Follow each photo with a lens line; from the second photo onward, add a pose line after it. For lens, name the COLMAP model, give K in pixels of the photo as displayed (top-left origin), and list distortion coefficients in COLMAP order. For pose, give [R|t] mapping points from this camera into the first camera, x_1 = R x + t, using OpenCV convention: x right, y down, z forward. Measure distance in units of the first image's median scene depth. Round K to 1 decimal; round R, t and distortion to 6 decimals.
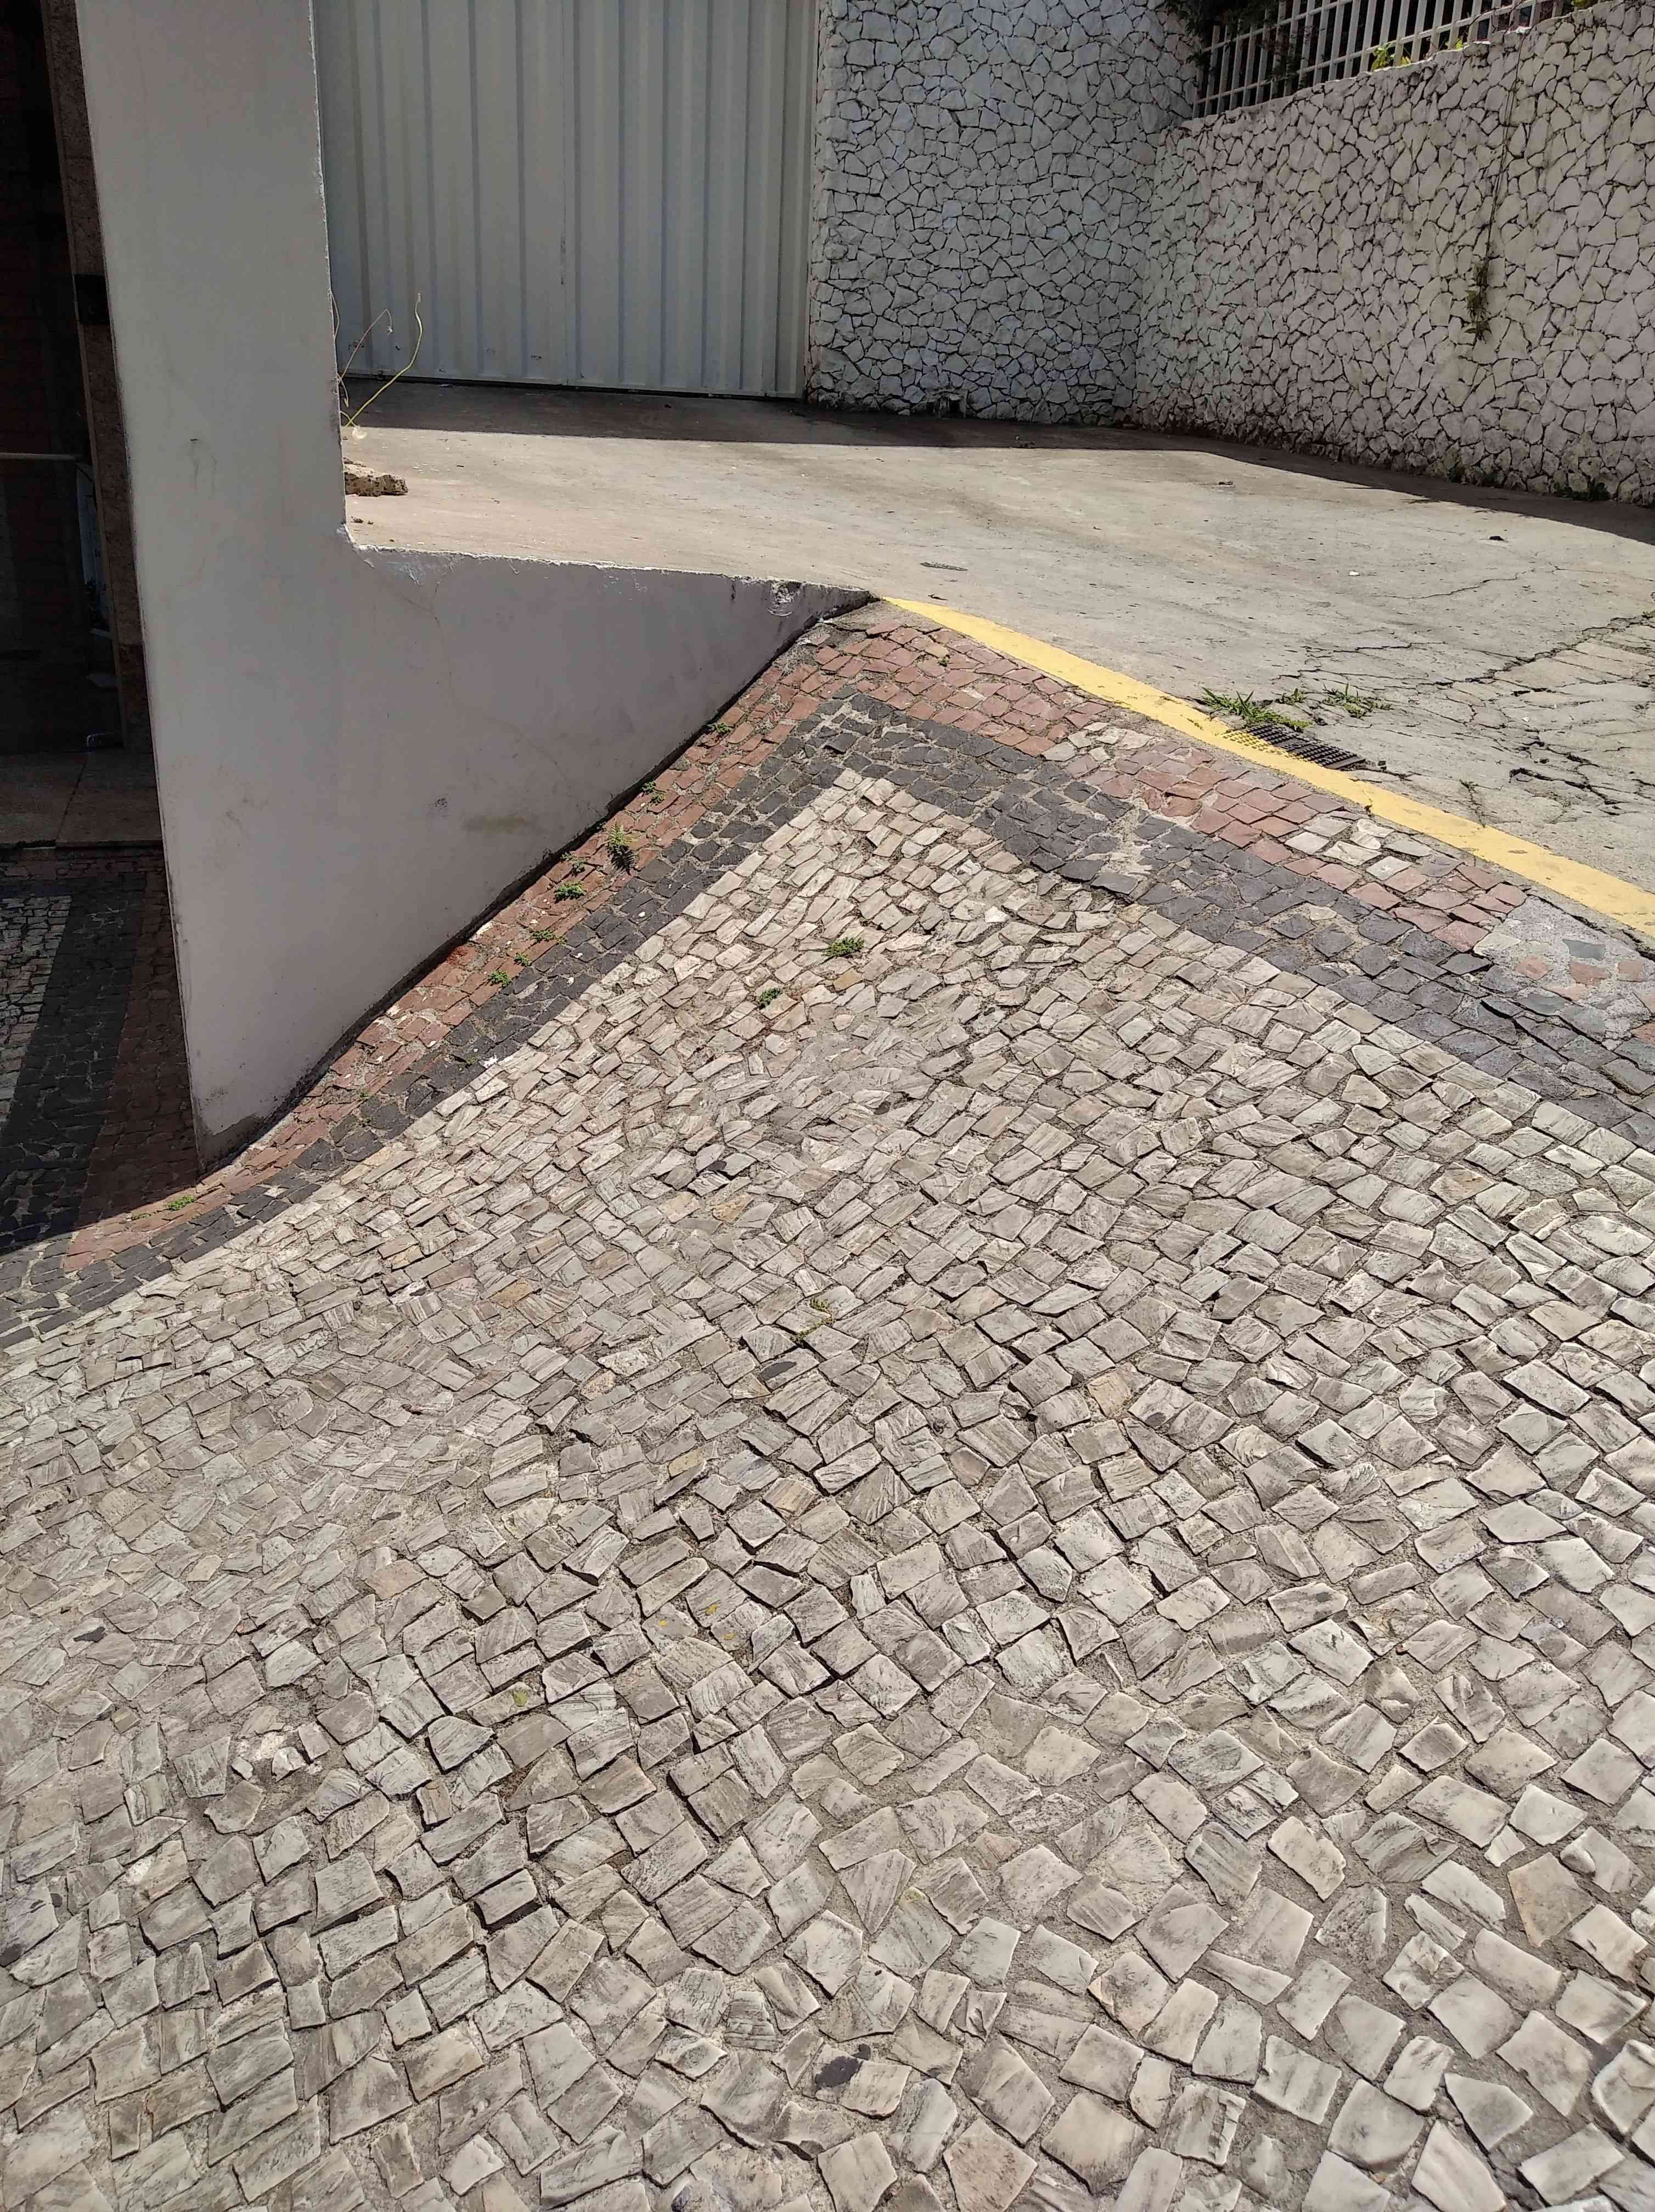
lens RADIAL K [[1681.4, 0, 815.5], [0, 1681.4, 1106.6], [0, 0, 1]] dist [0.021996, -0.047630]
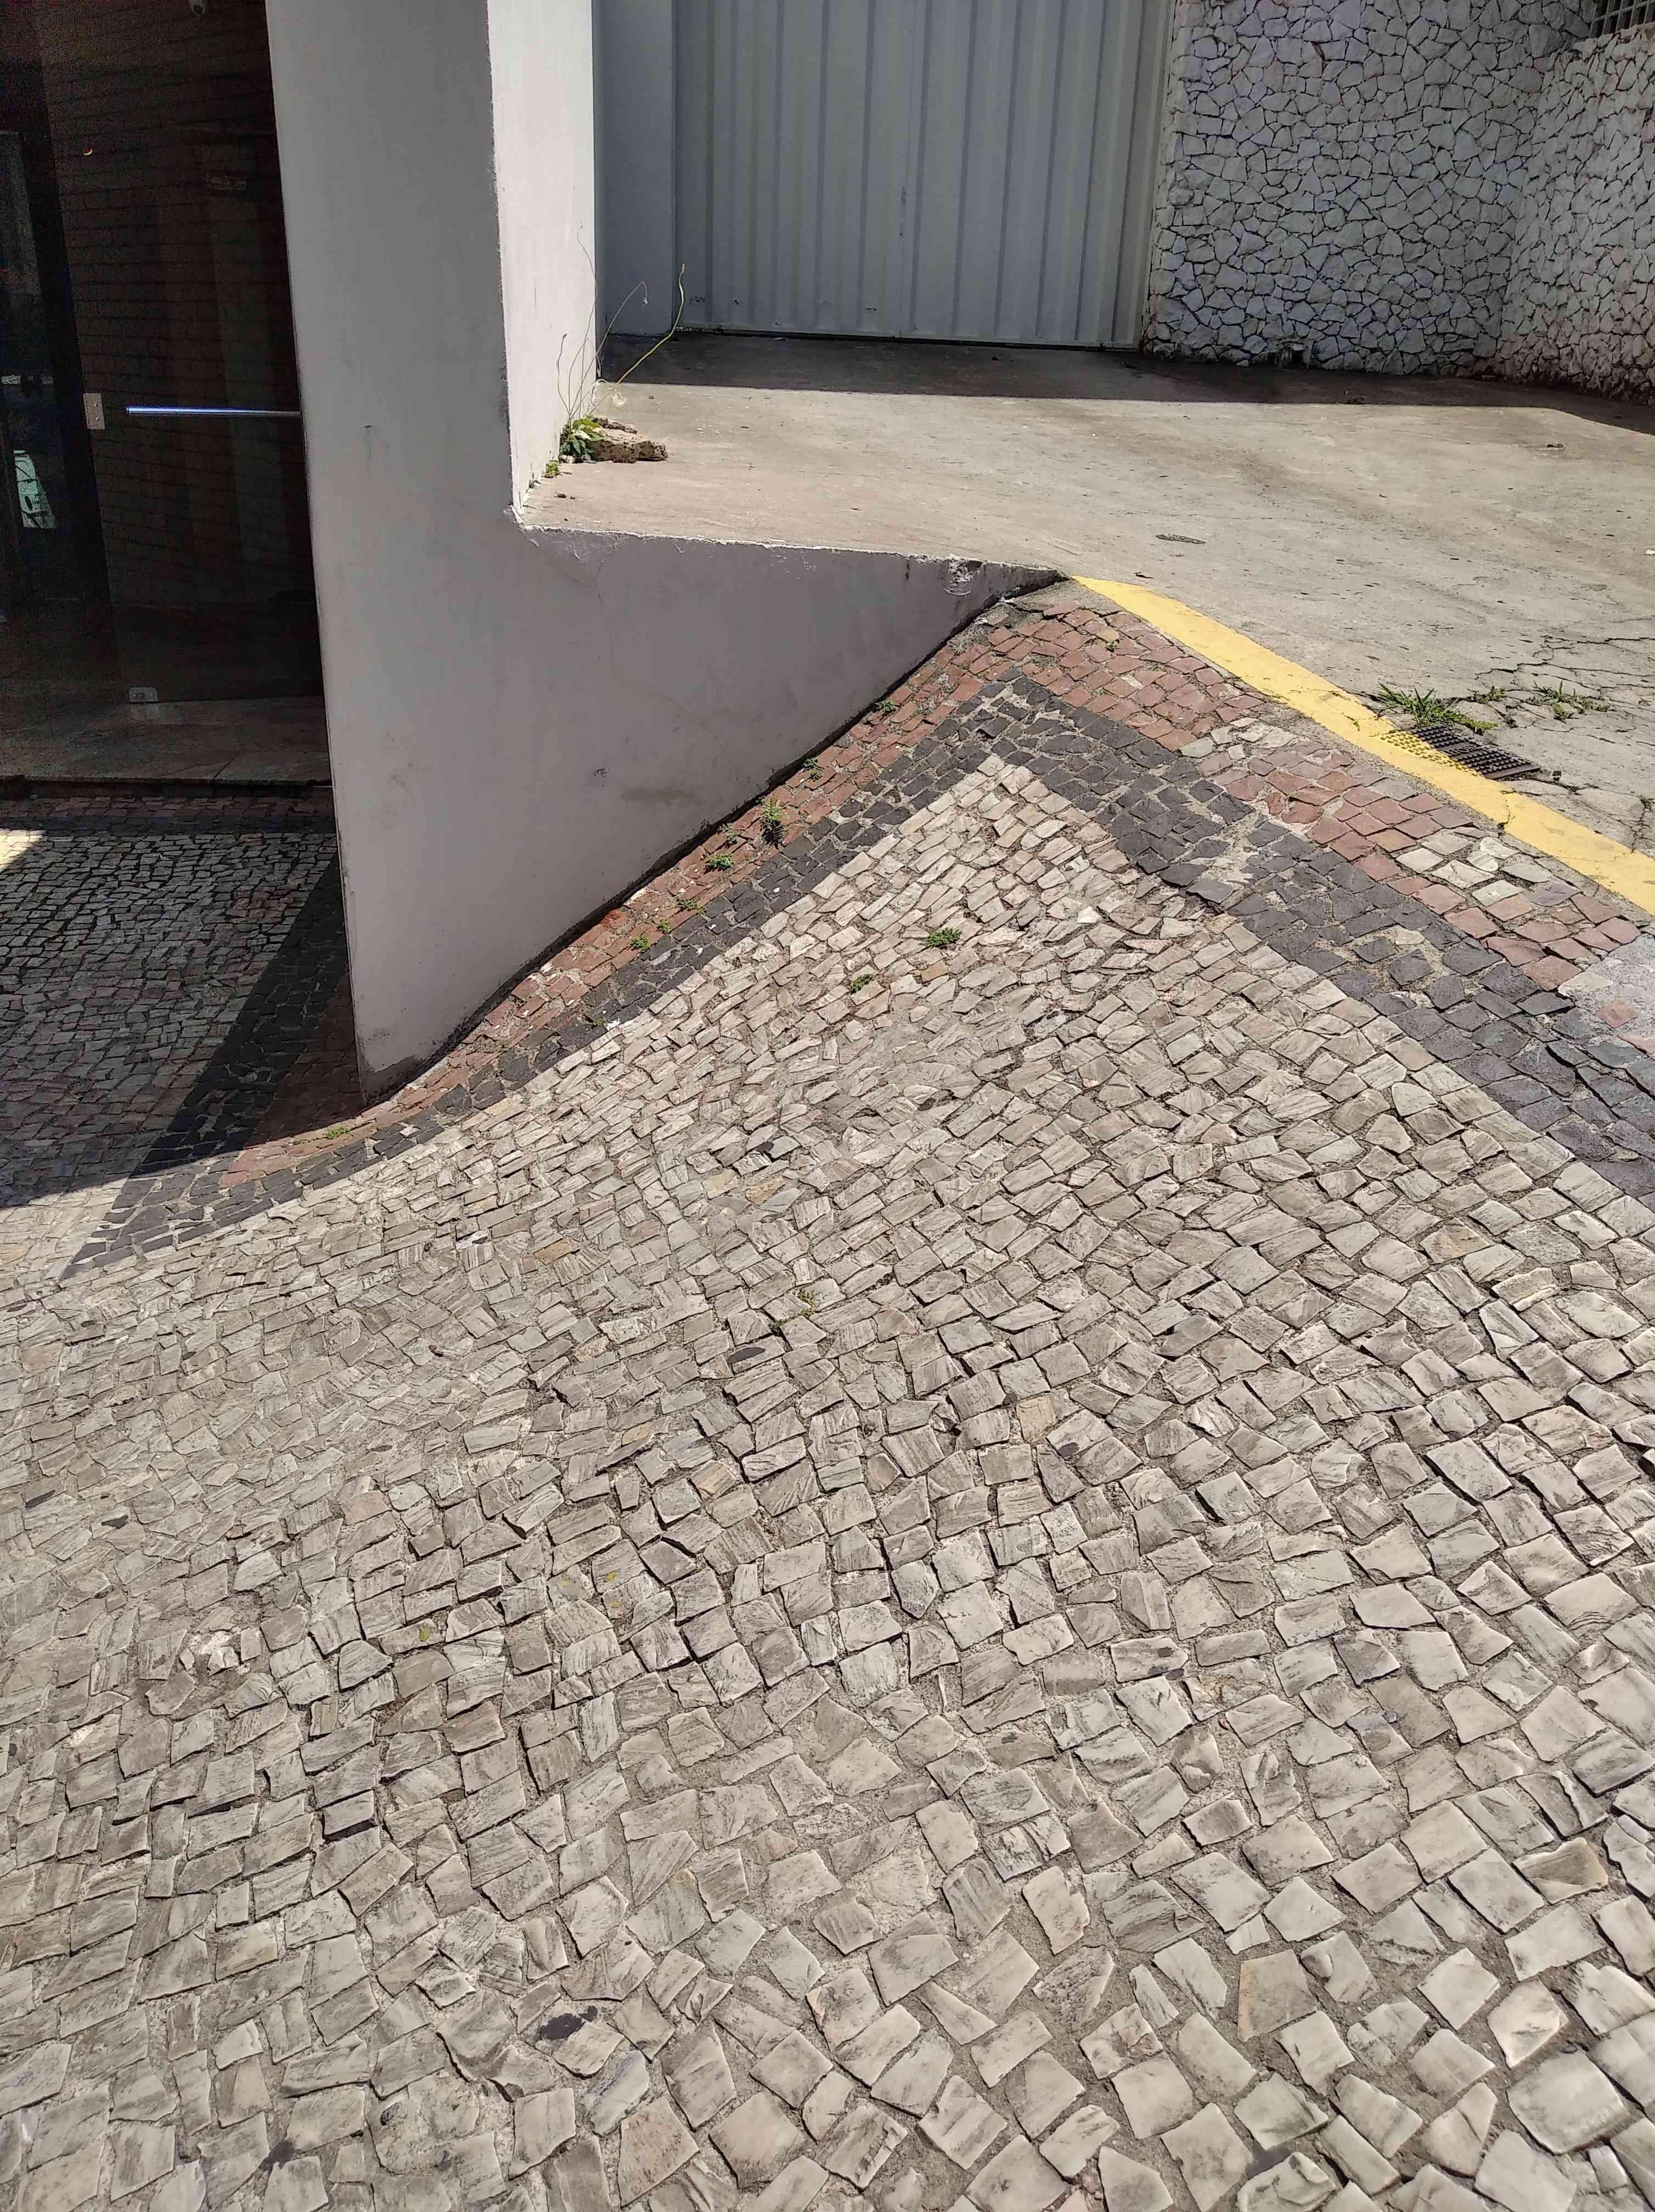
lens RADIAL K [[1681.4, 0, 815.5], [0, 1681.4, 1106.6], [0, 0, 1]] dist [0.021996, -0.047630]
pose [[0.975928, 0.083243, -0.201581, 0.220251], [-0.077106, 0.996294, 0.038118, -0.038516], [0.204007, -0.021658, 0.978730, 0.002843]]
